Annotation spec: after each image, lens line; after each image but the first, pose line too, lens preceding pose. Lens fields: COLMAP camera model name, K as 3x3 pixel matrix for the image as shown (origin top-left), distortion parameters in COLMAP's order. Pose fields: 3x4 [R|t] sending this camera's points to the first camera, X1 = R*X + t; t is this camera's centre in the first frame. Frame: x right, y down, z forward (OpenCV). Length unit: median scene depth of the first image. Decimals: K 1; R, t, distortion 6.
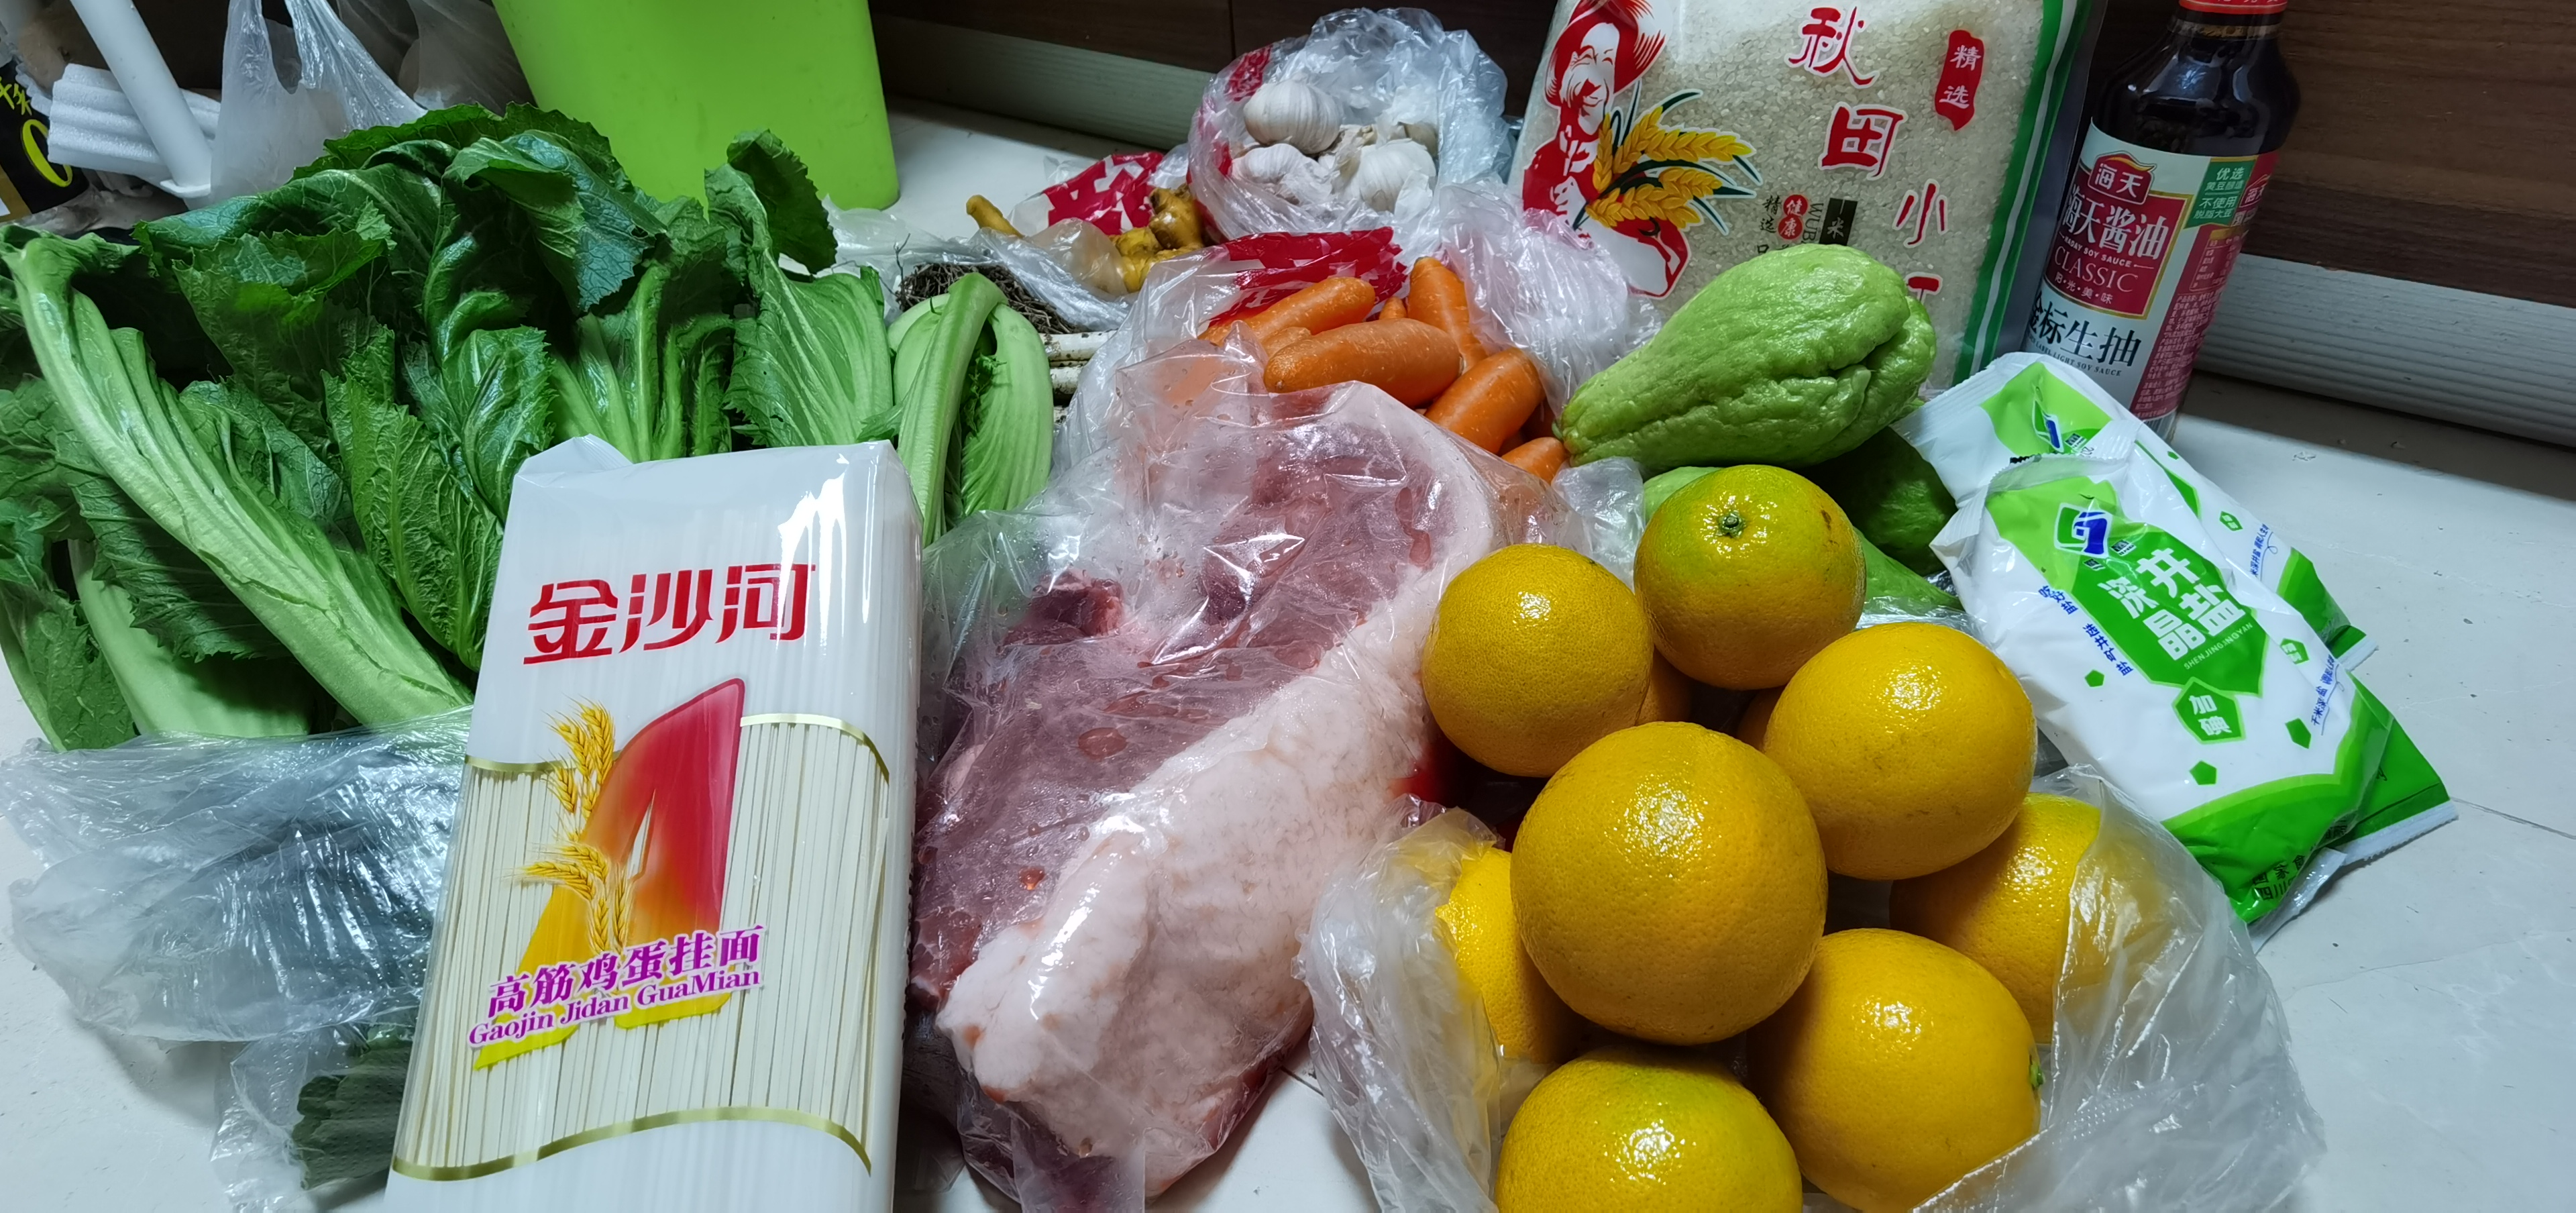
lens RADIAL K [[1290.7, 0, 1328.0], [0, 1290.7, 609.0], [0, 0, 1]] dist [-0.028770, 0.024225]
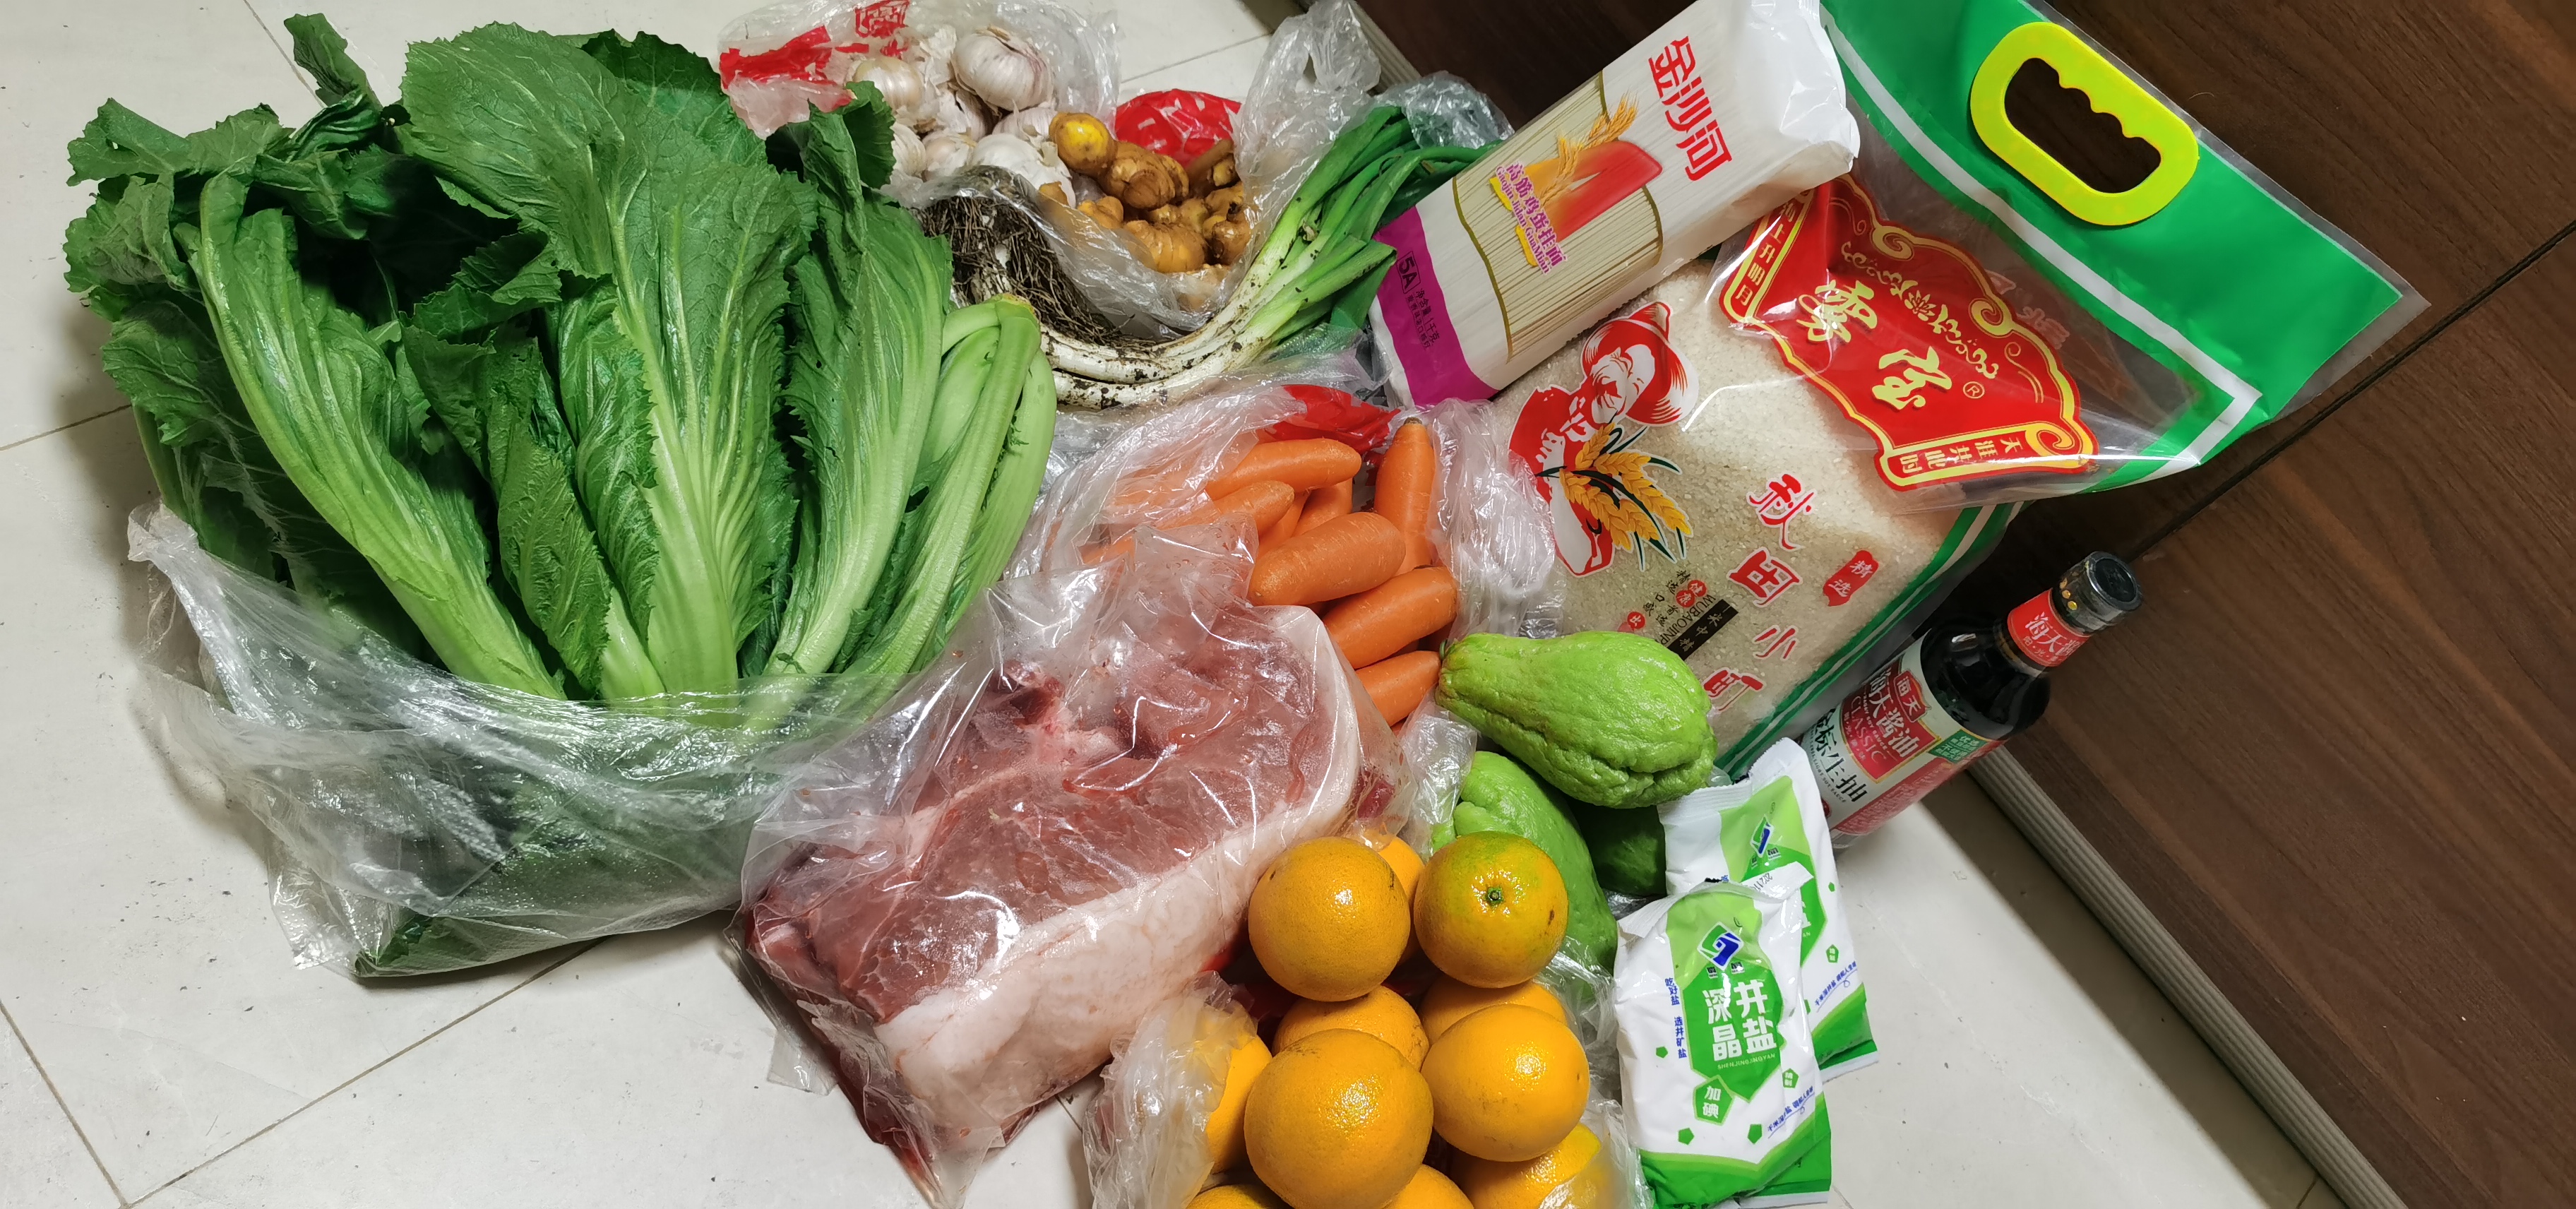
lens RADIAL K [[1850.3, 0, 1383.7], [0, 1850.3, 597.6], [0, 0, 1]] dist [-0.000336, -0.035281]
pose [[0.865159, 0.425853, 0.264856, -0.417748], [-0.480782, 0.854537, 0.196508, -0.602482], [-0.142646, -0.297349, 0.944053, -0.727168]]
